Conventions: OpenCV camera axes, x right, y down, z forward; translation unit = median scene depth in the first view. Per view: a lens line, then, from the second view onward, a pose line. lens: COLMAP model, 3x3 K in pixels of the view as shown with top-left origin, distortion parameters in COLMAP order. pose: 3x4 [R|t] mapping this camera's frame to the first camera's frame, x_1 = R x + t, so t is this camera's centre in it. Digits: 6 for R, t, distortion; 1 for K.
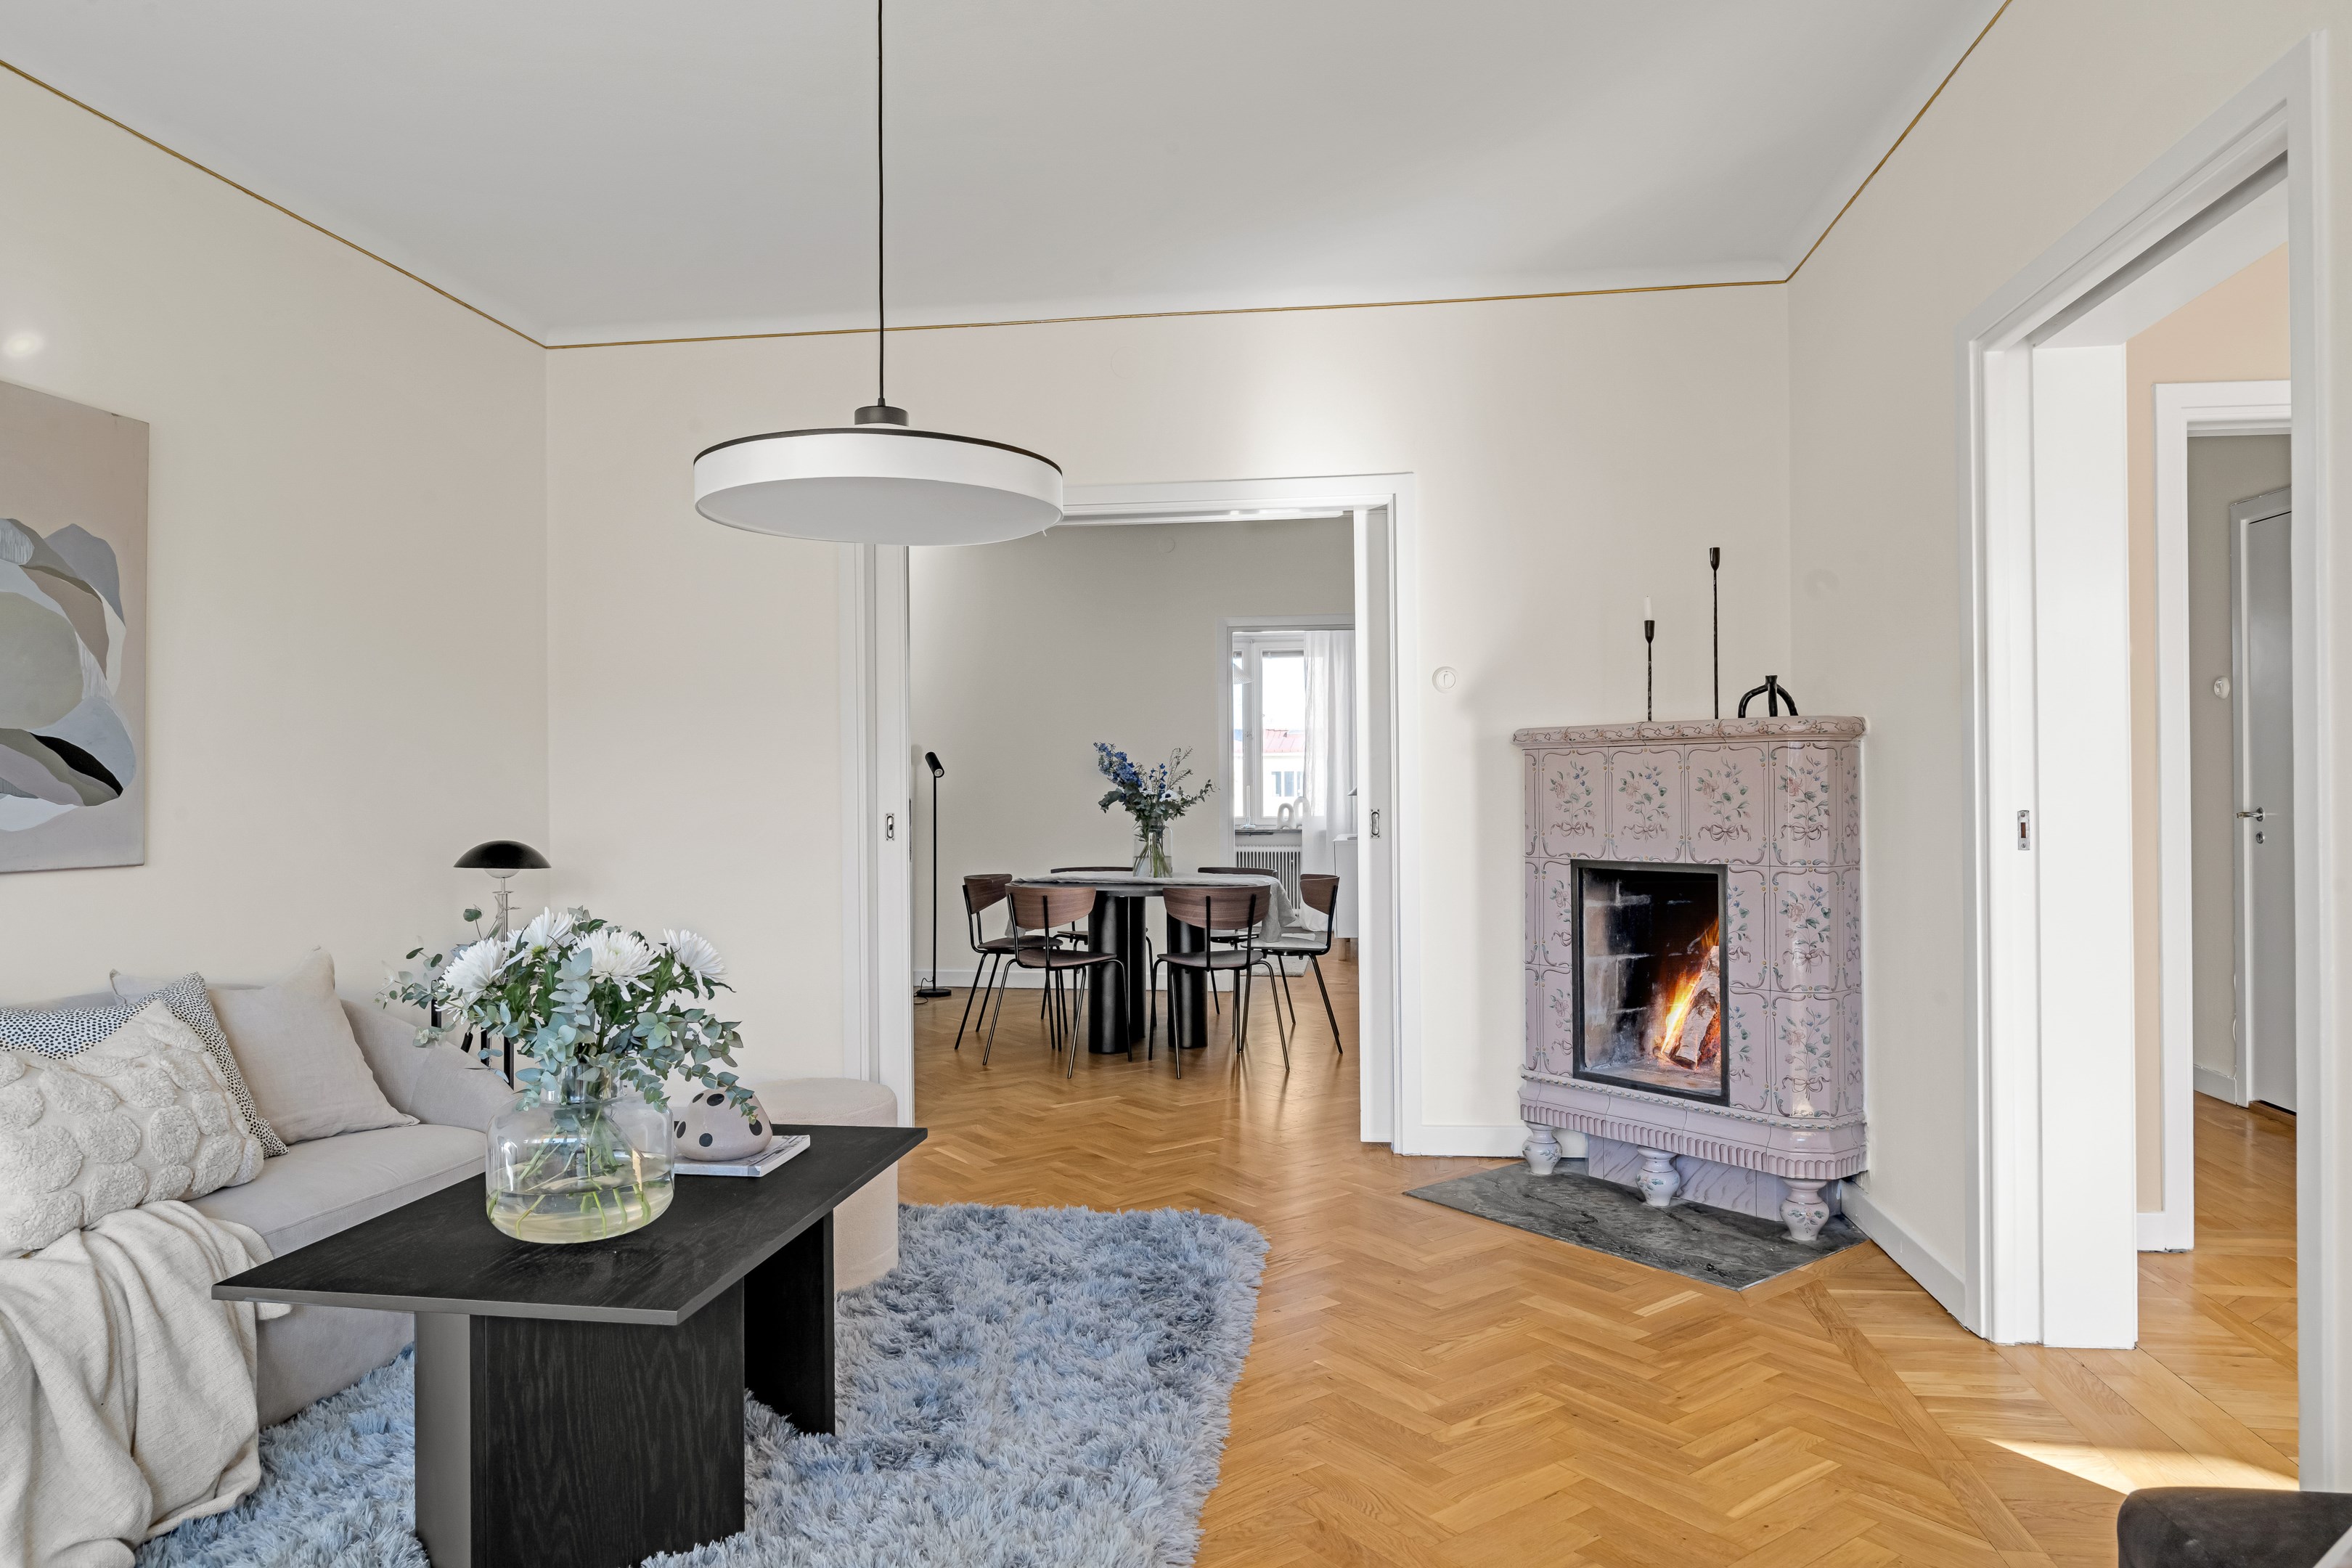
lens RADIAL K [[1500.6, 0, 1176.0], [0, 1500.6, 784.0], [0, 0, 1]] dist [-0.001285, 0.000778]
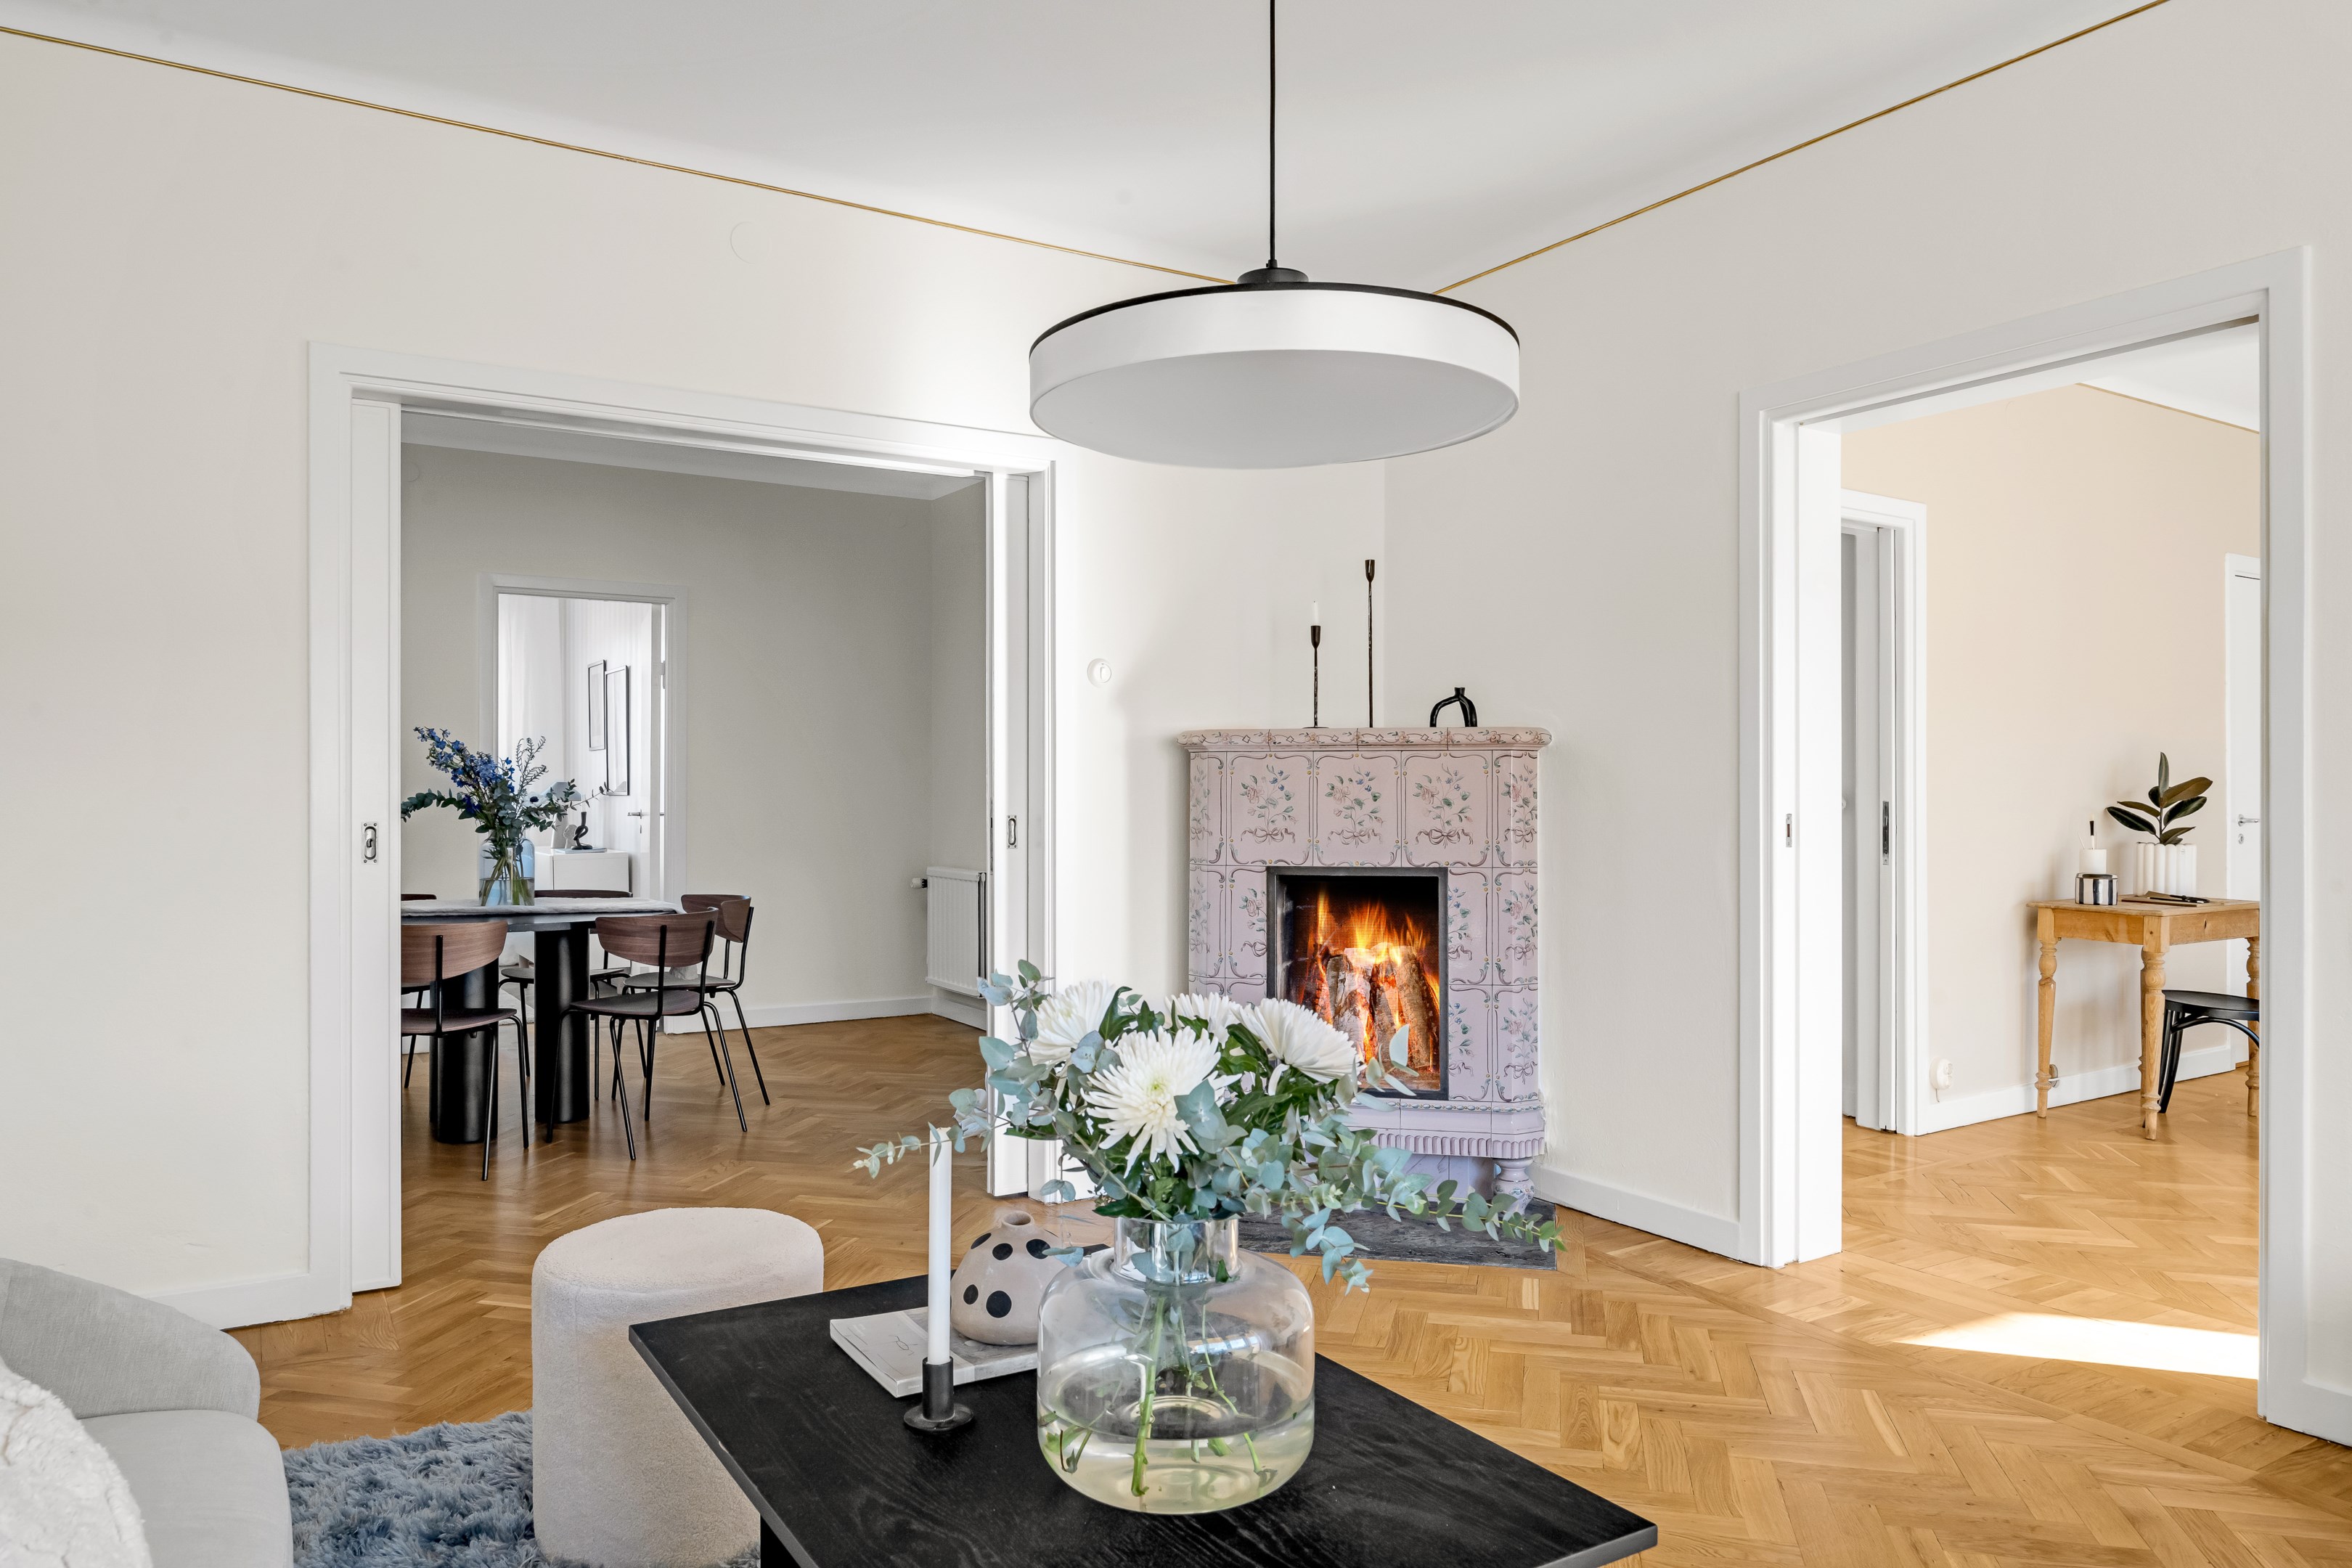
lens RADIAL K [[1587.4, 0, 1176.0], [0, 1587.4, 784.0], [0, 0, 1]] dist [-0.006867, 0.000773]
pose [[0.762651, 0.011466, 0.646708, -0.478337], [-0.008008, 0.999934, -0.008286, 0.006455], [-0.646761, 0.001140, 0.762692, 0.277373]]
